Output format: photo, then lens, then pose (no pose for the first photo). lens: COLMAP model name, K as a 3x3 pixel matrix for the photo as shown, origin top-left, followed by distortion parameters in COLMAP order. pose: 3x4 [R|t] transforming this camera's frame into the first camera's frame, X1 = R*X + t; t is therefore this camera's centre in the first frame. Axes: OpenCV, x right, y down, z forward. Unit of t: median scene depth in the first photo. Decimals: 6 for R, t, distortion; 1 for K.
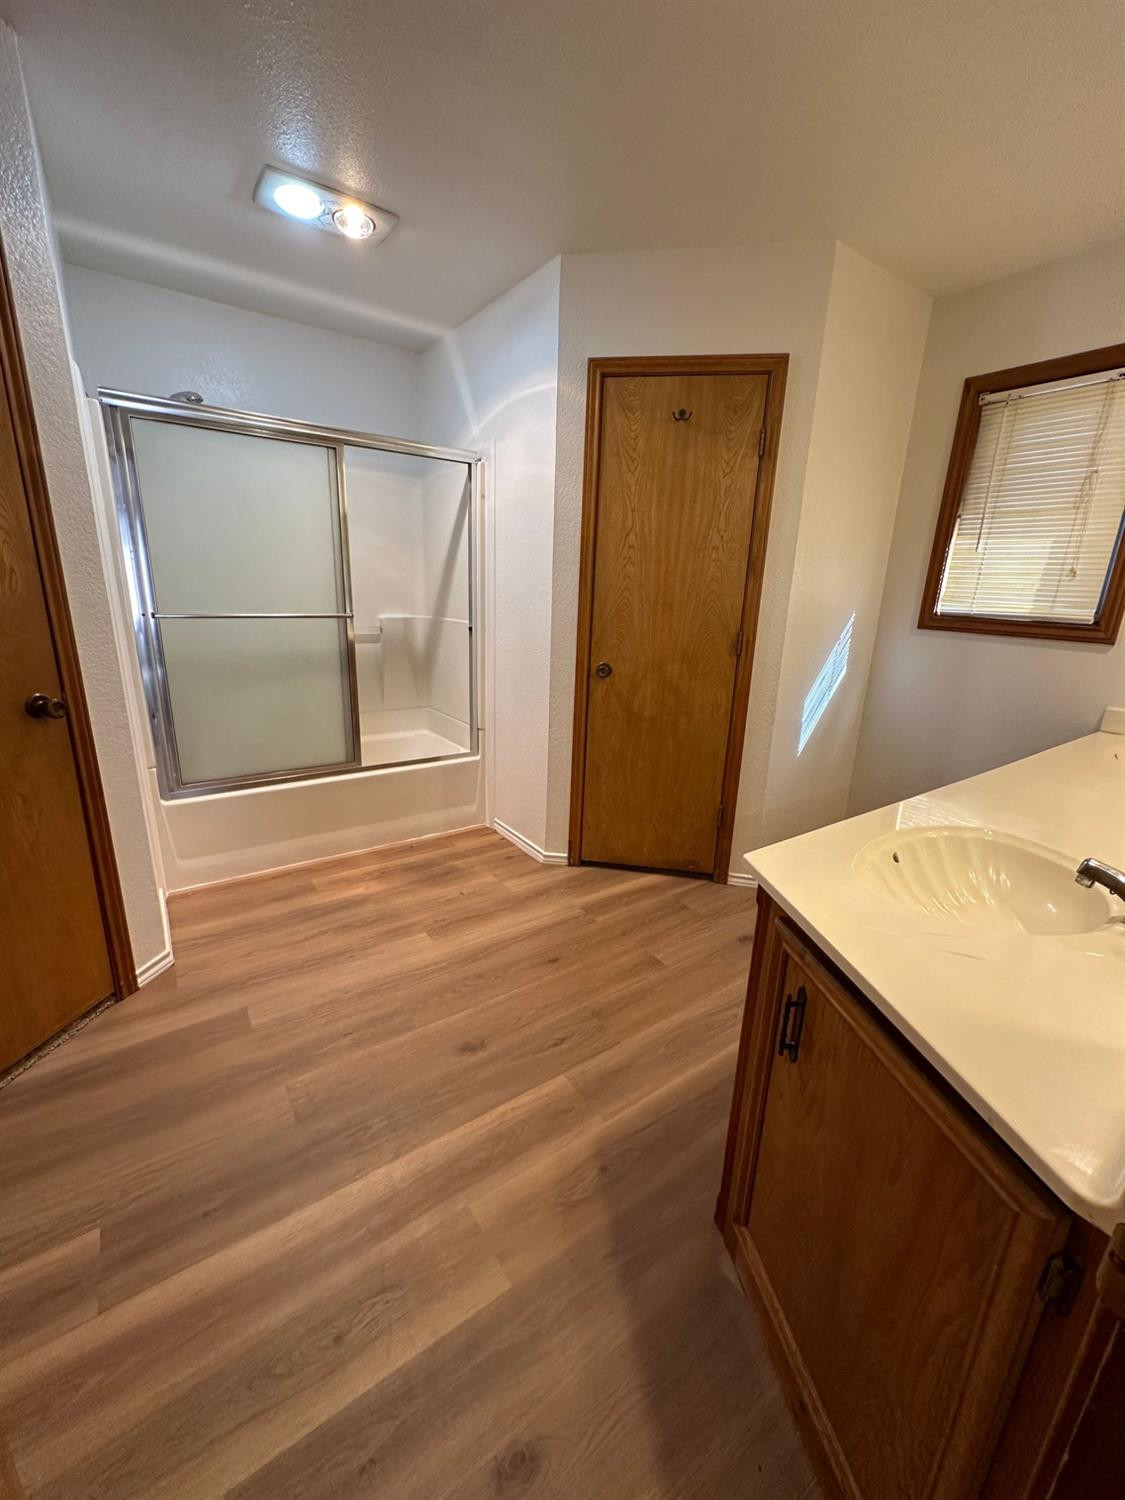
lens RADIAL K [[599.1, 0, 562.5], [0, 599.1, 750.0], [0, 0, 1]] dist [-0.001671, 0.000321]
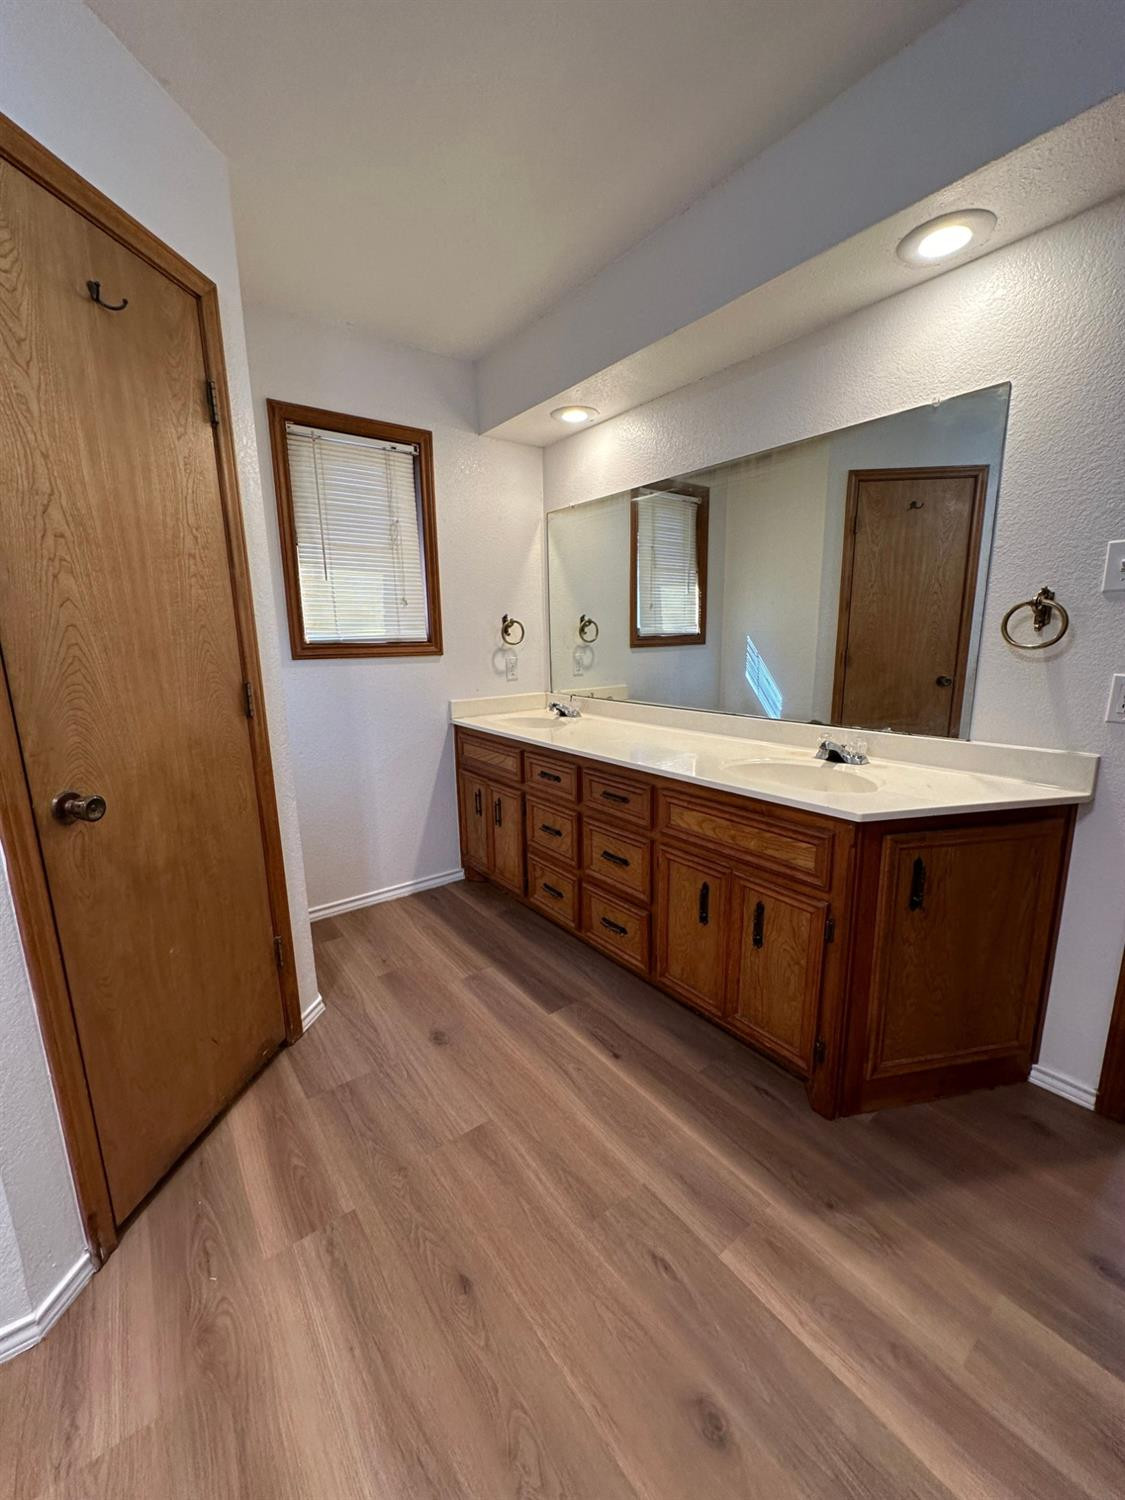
lens RADIAL K [[599.1, 0, 562.5], [0, 599.1, 750.0], [0, 0, 1]] dist [-0.001671, 0.000321]
pose [[-0.033775, -0.229271, 0.972776, -0.401019], [0.279728, 0.932262, 0.229434, -0.190501], [-0.959485, 0.279862, 0.032647, 0.687441]]
